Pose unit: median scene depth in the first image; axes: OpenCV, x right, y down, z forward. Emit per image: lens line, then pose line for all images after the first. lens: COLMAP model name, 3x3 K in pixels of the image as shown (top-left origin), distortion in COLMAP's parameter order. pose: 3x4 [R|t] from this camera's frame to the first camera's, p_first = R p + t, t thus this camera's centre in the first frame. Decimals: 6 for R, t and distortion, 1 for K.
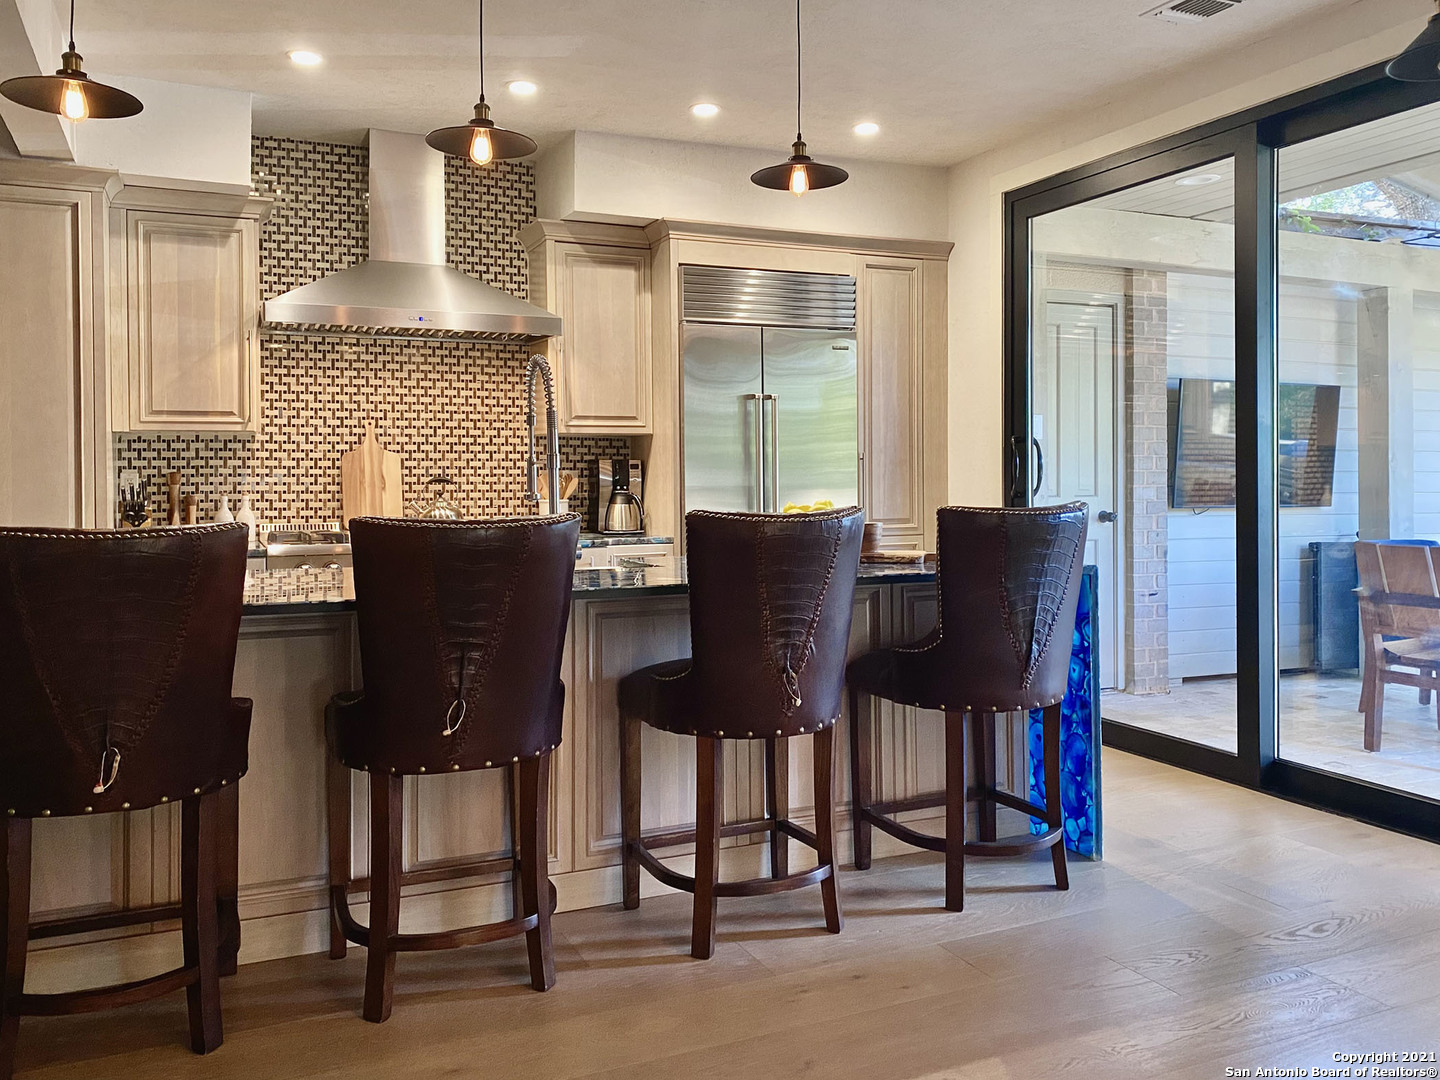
lens RADIAL K [[1157.8, 0, 740.5], [0, 1157.8, 480.8], [0, 0, 1]] dist [0.035557, -0.064332]
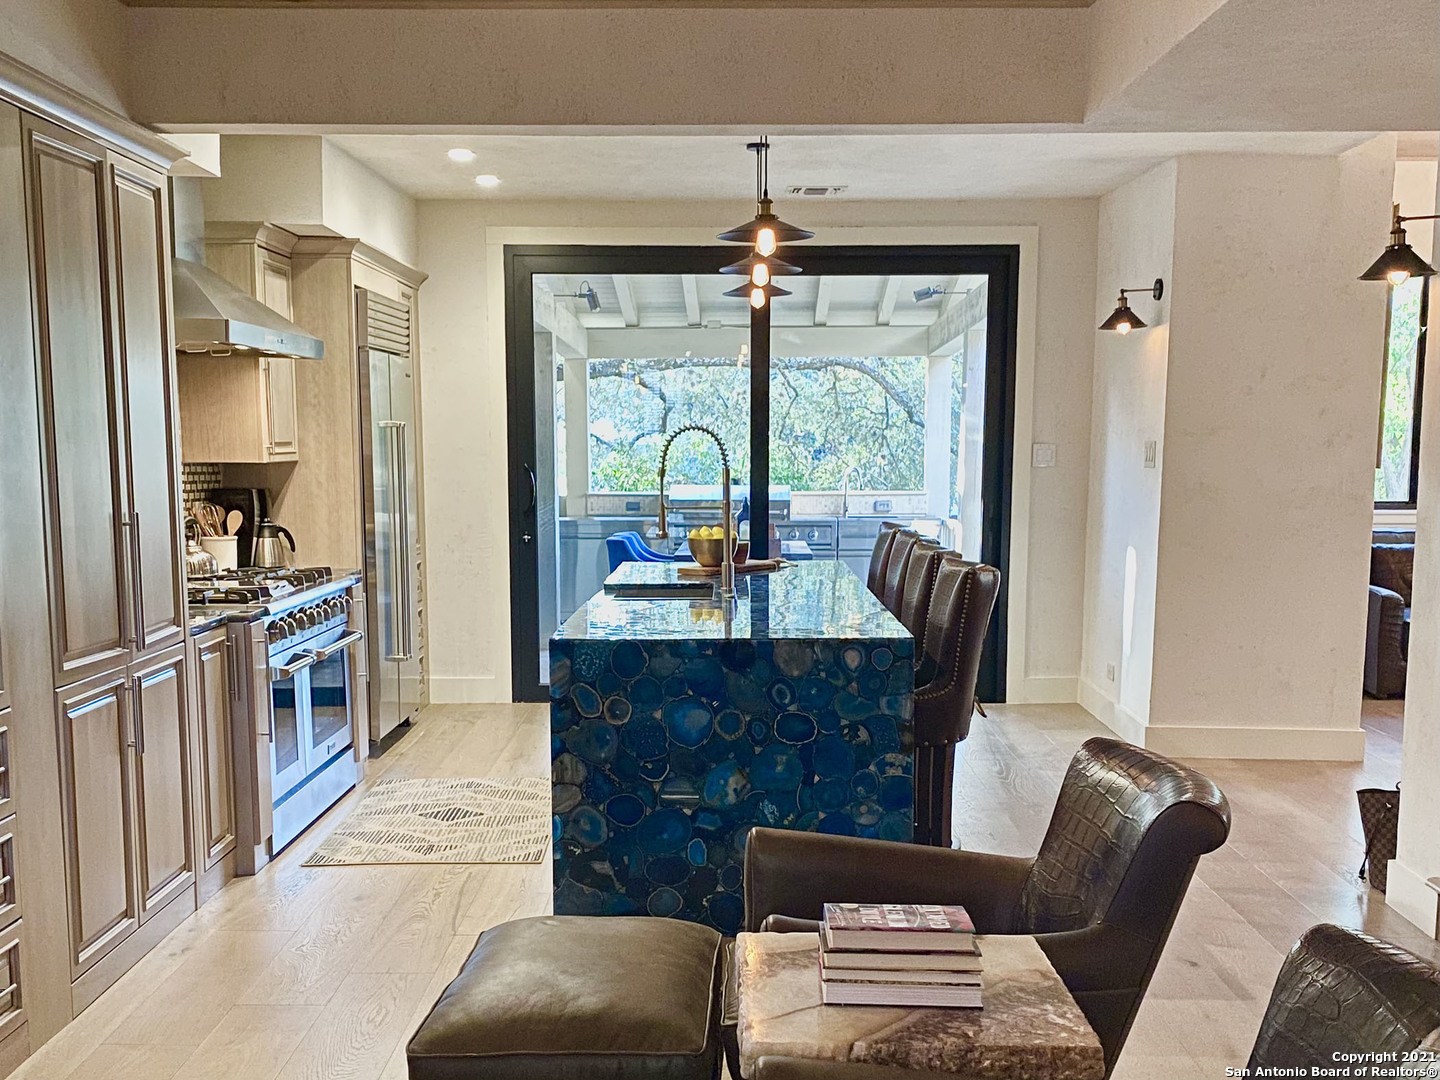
lens RADIAL K [[1605.7, 0, 710.7], [0, 1605.7, 661.0], [0, 0, 1]] dist [0.047492, 0.000000]
pose [[0.415928, -0.116944, 0.901847, -1.186159], [-0.000712, 0.991655, 0.128918, -0.050373], [-0.909397, -0.054263, 0.412373, 0.156238]]
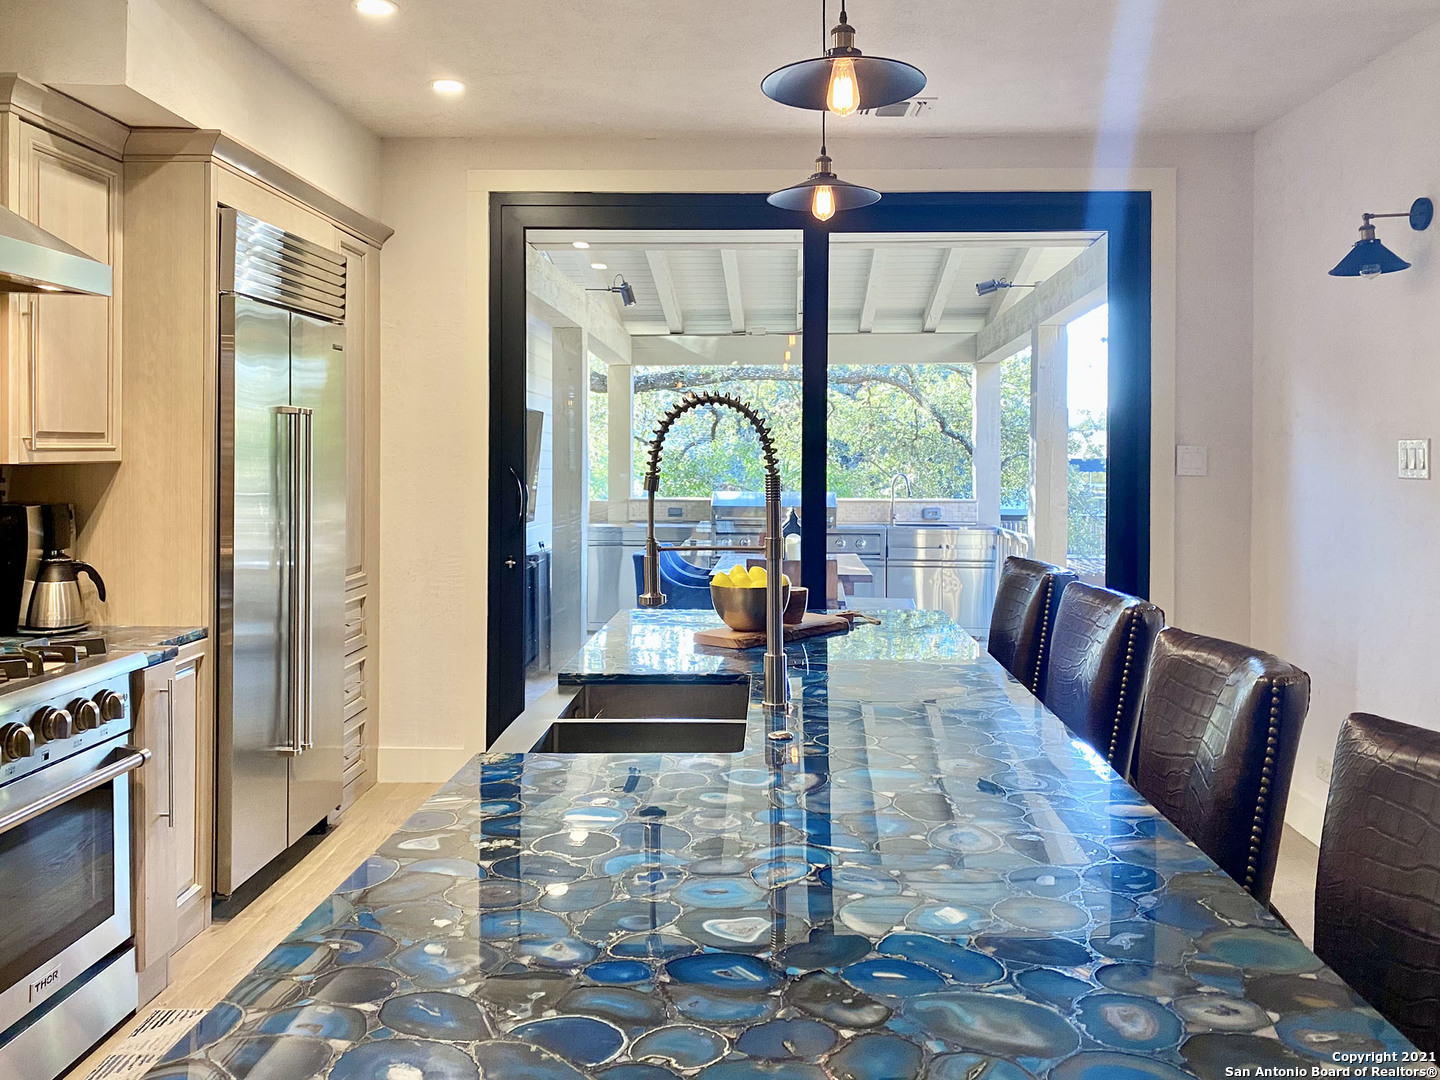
lens RADIAL K [[1157.8, 0, 715.0], [0, 1157.8, 441.5], [0, 0, 1]] dist [0.035557, -0.064332]
pose [[0.455929, 0.015209, 0.889886, -0.505536], [-0.003714, 0.999878, -0.015186, -0.044911], [-0.890008, 0.003619, 0.455930, 0.457504]]
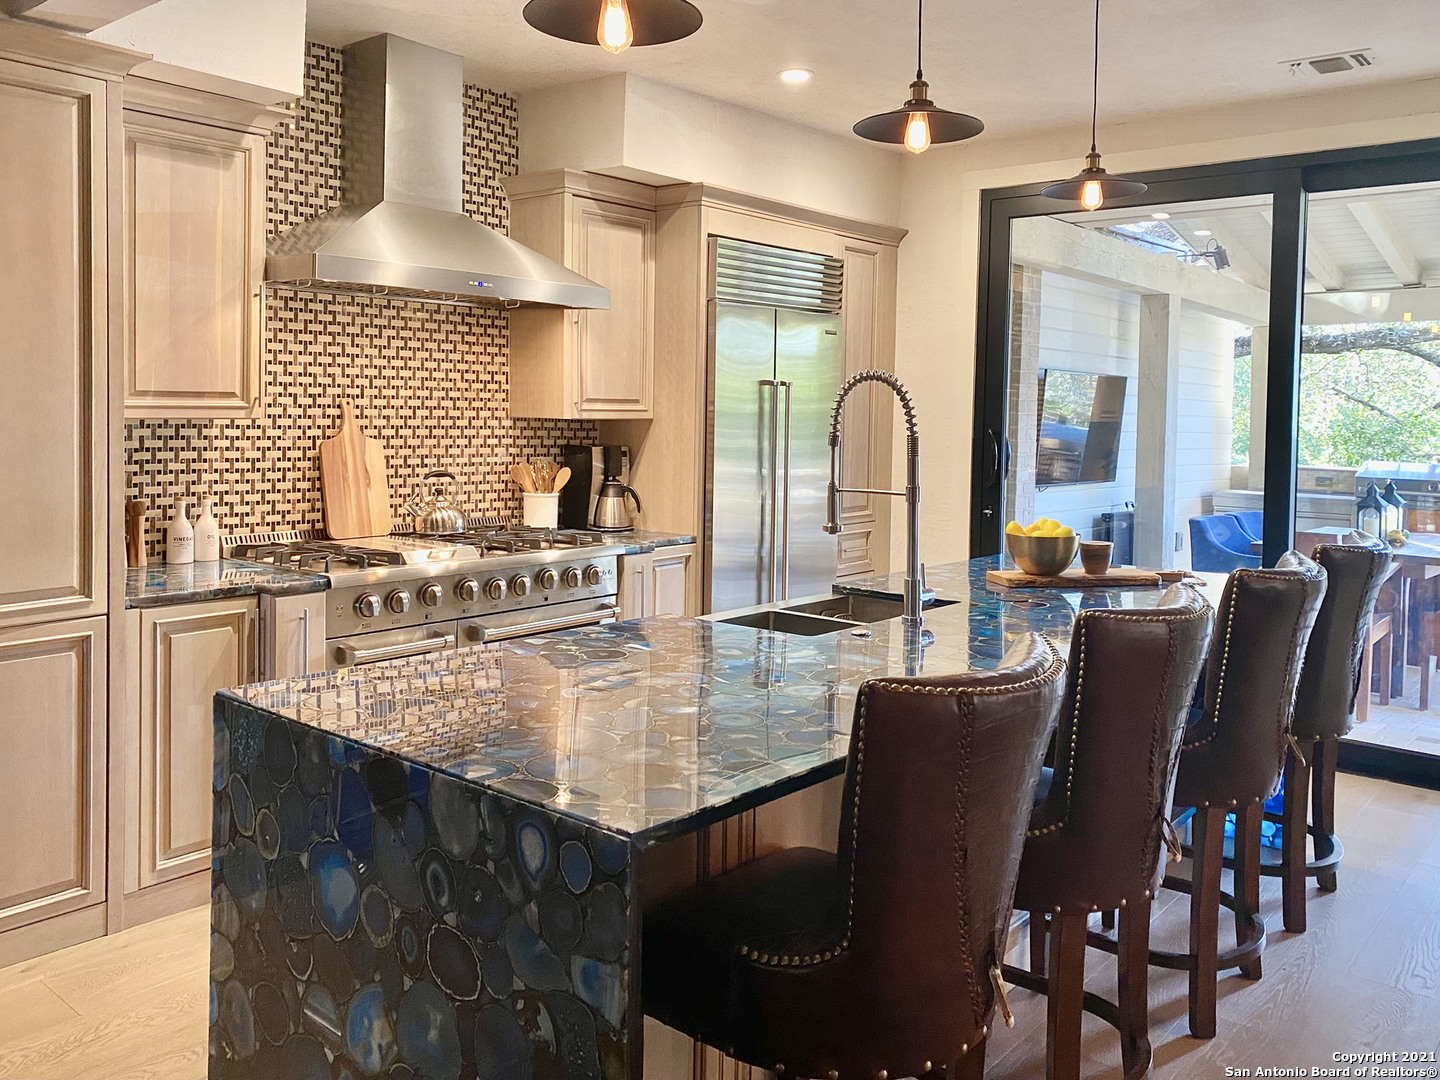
lens RADIAL K [[1157.8, 0, 738.3], [0, 1157.8, 440.7], [0, 0, 1]] dist [0.035557, -0.064332]
pose [[0.903620, 0.009556, 0.428229, -0.419283], [-0.021384, 0.999511, 0.022818, -0.047468], [-0.427801, -0.029776, 0.903382, 0.168454]]
